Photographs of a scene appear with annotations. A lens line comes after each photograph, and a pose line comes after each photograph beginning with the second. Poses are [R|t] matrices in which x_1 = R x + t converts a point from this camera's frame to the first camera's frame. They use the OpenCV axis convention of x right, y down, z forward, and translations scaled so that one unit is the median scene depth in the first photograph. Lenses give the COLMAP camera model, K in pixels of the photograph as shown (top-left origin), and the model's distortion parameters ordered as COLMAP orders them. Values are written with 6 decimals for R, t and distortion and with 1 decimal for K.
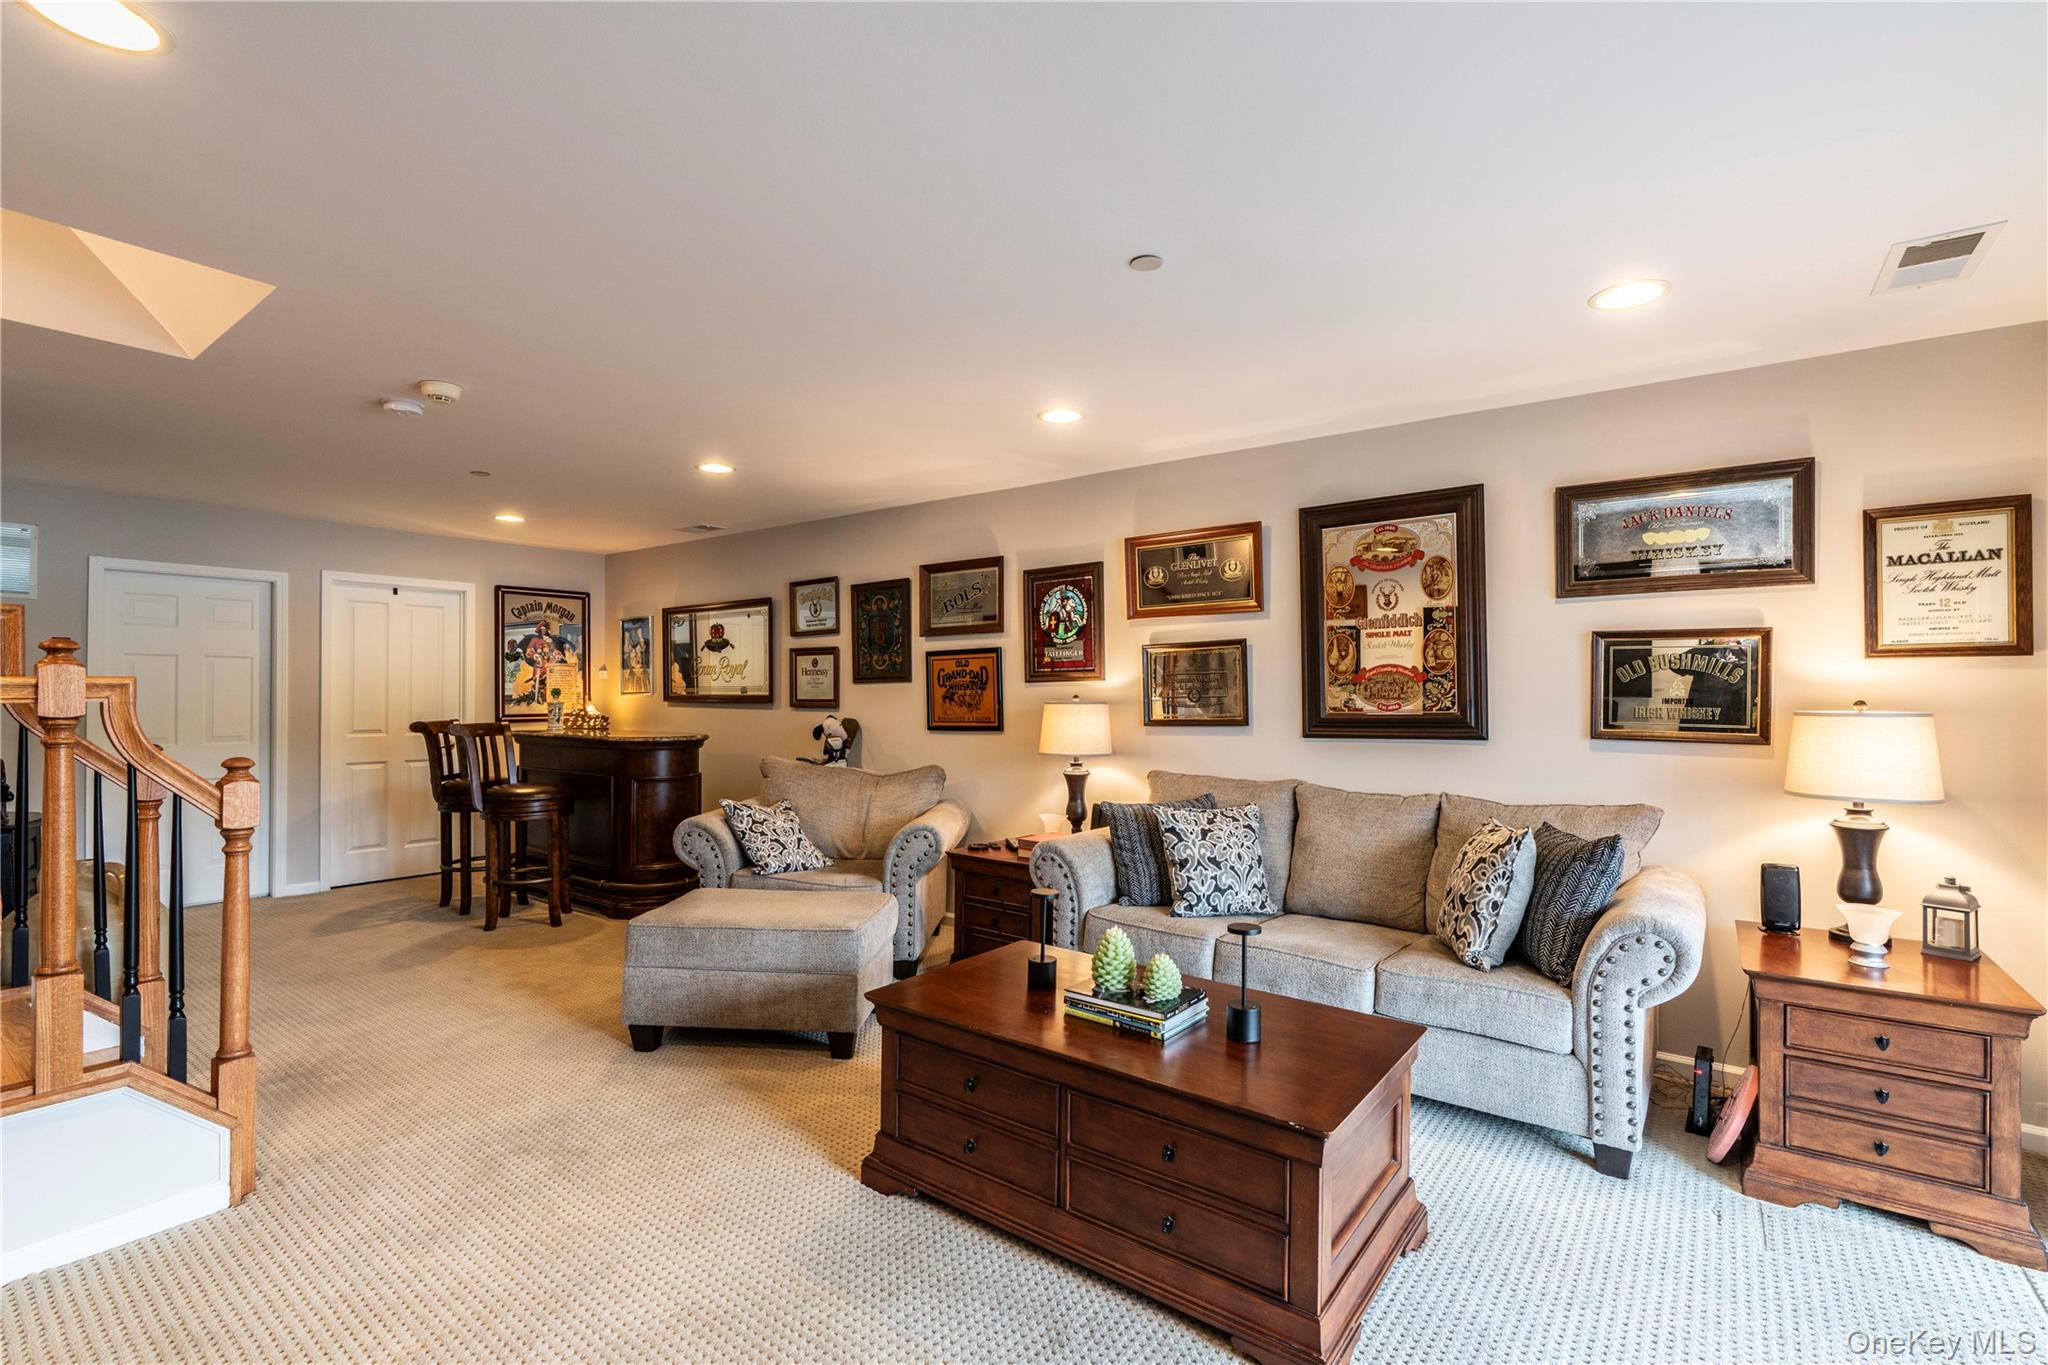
lens RADIAL K [[955.3, 0, 1018.6], [0, 955.3, 687.2], [0, 0, 1]] dist [-0.002486, 0.000095]
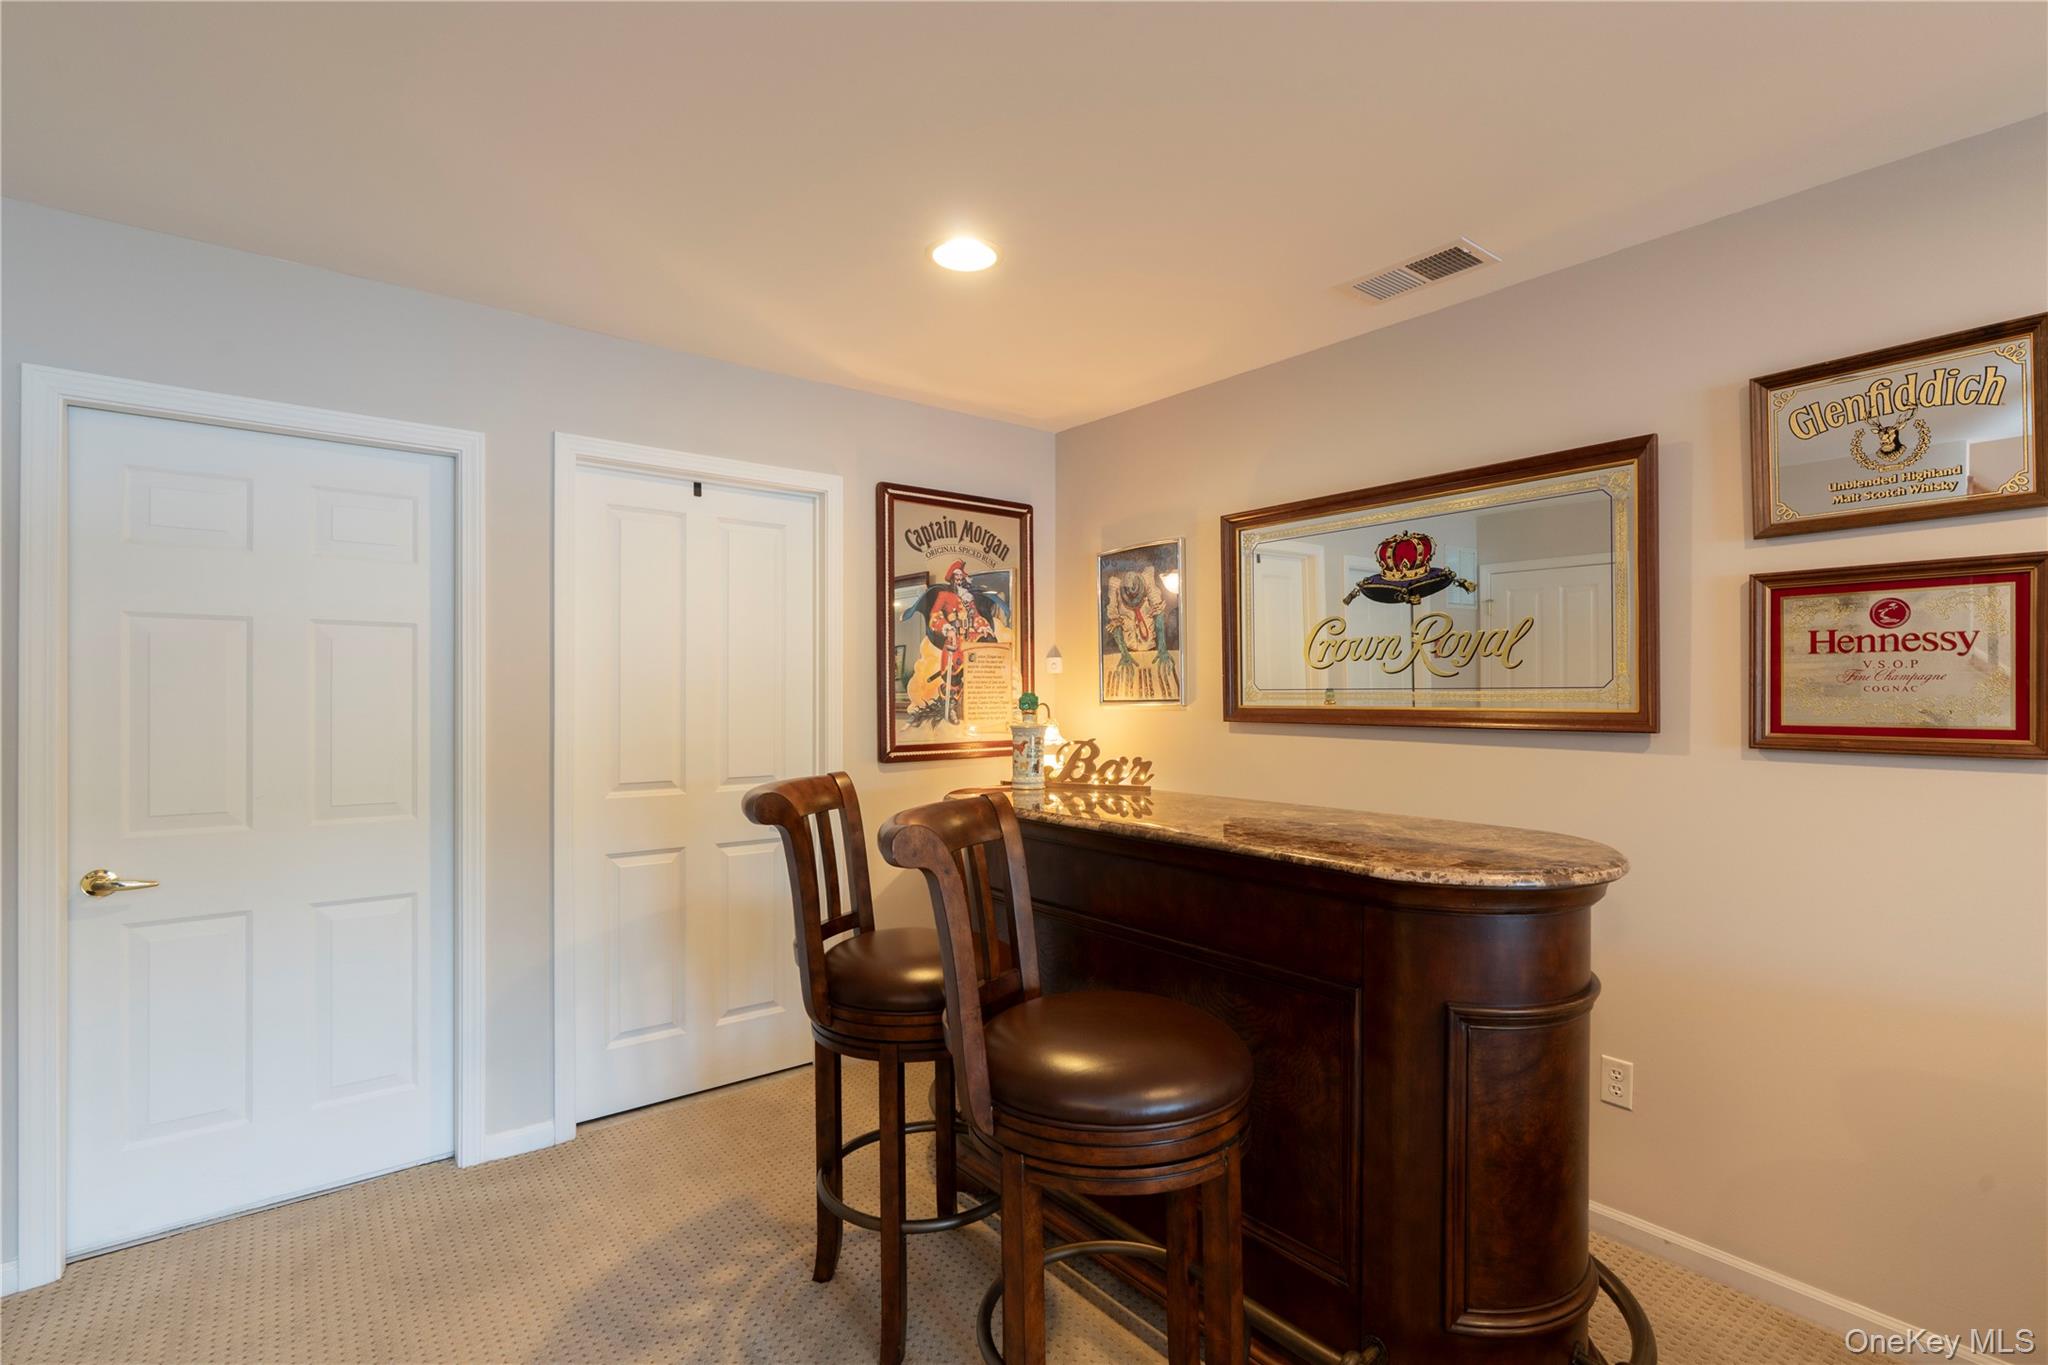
lens RADIAL K [[955.3, 0, 1018.6], [0, 955.3, 687.2], [0, 0, 1]] dist [-0.002486, 0.000095]
pose [[0.971395, -0.002106, -0.237458, -0.420408], [0.002397, 0.999997, 0.000934, -0.002176], [0.237456, -0.001476, 0.971397, 0.627730]]
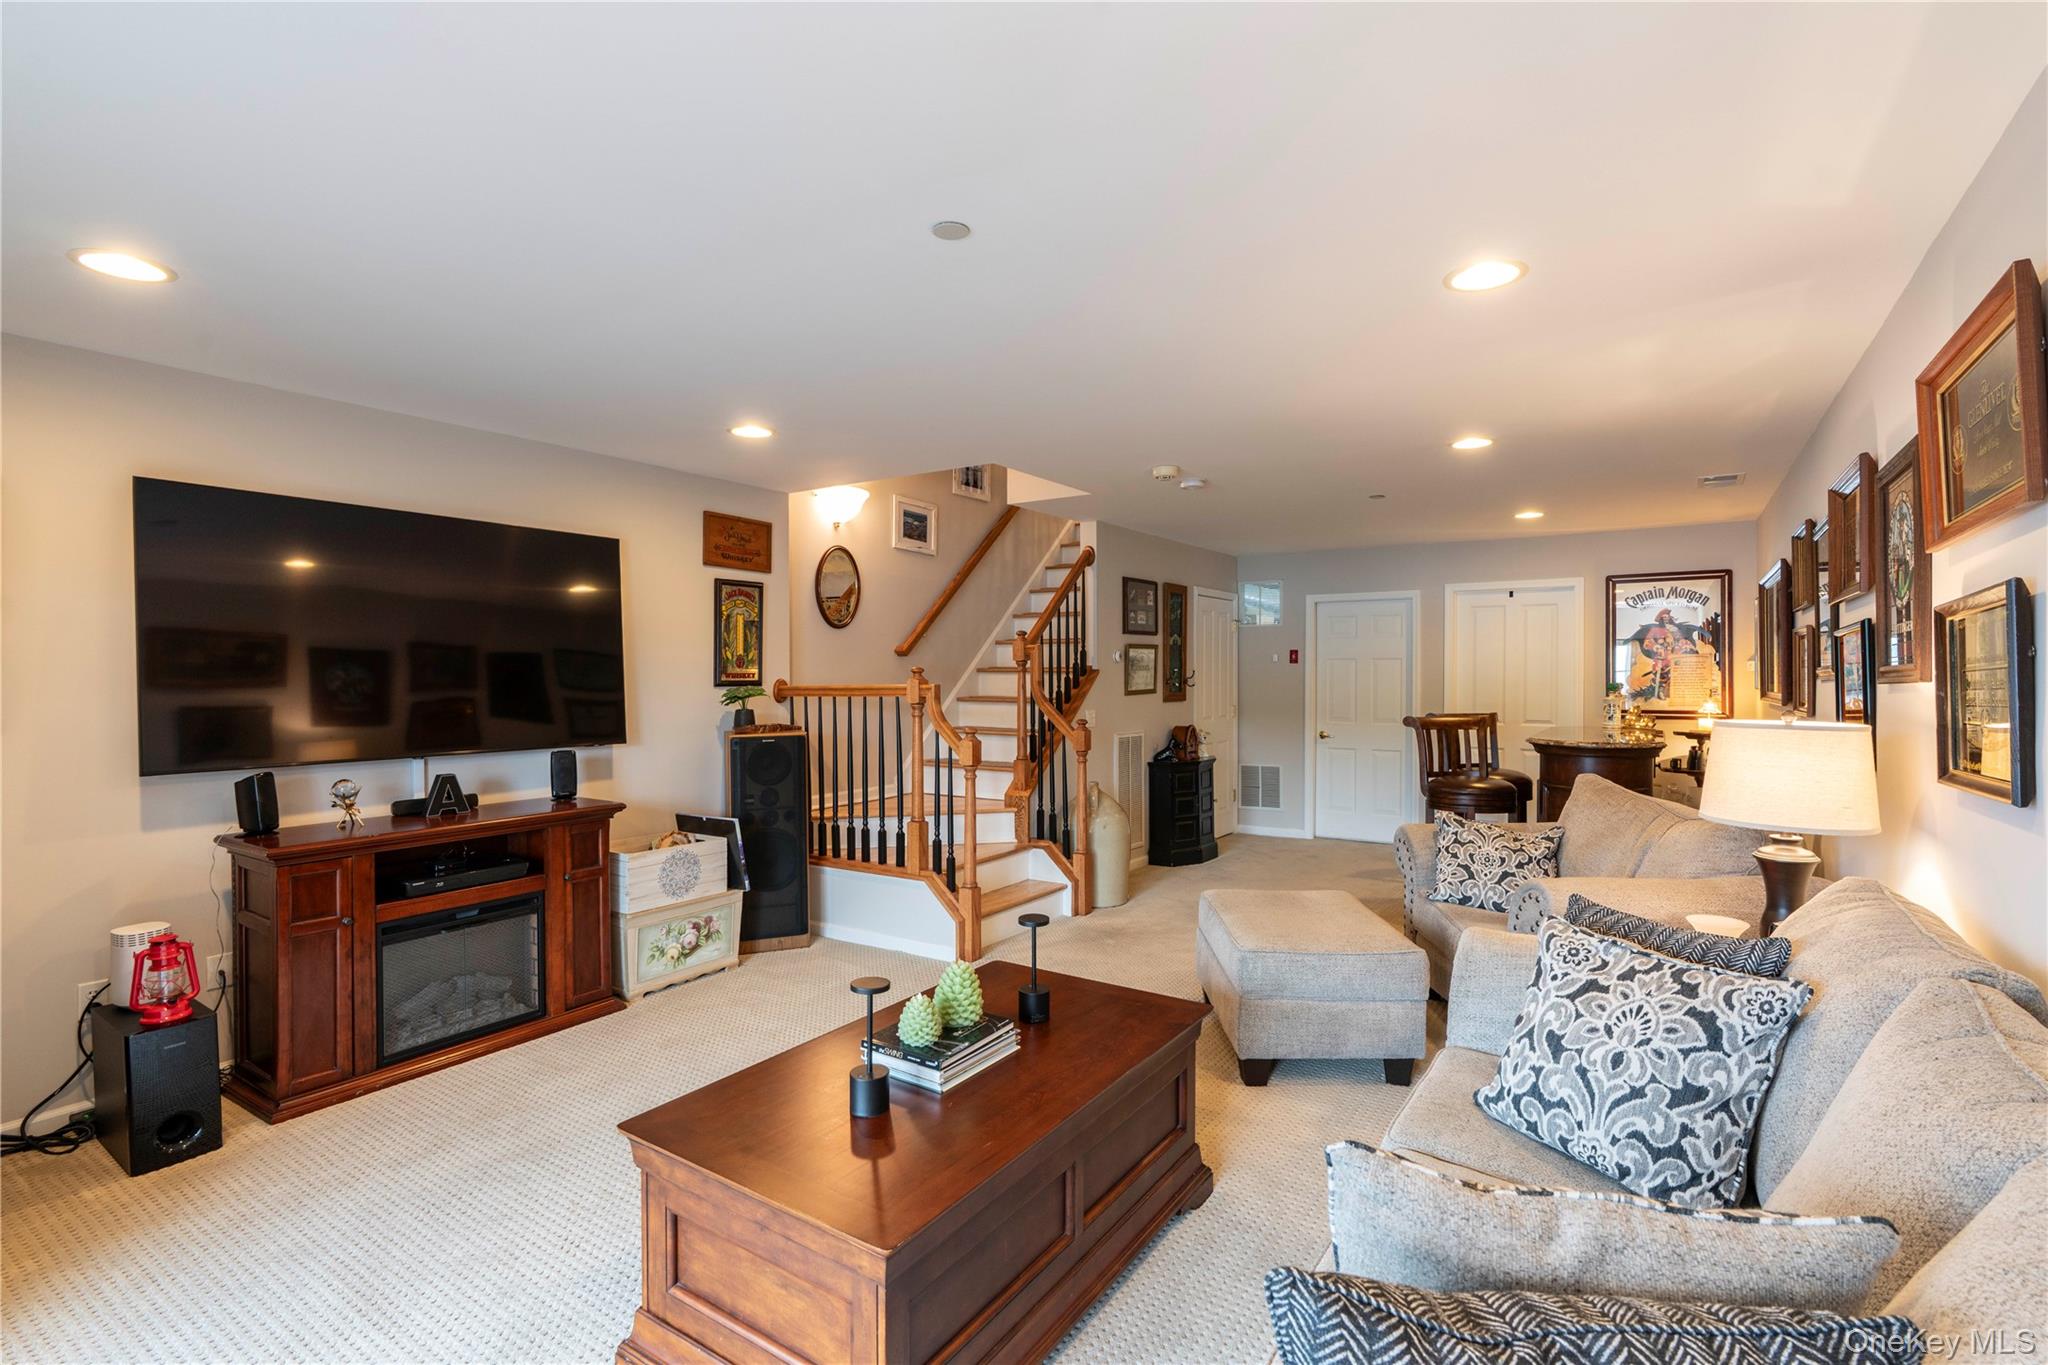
lens RADIAL K [[923.6, 0, 1028.3], [0, 923.6, 675.2], [0, 0, 1]] dist [-0.010613, 0.006423]
pose [[0.069404, -0.002323, -0.997586, 0.401888], [0.006130, 0.999979, -0.001903, -0.009490], [0.997570, -0.005983, 0.069417, 0.404929]]
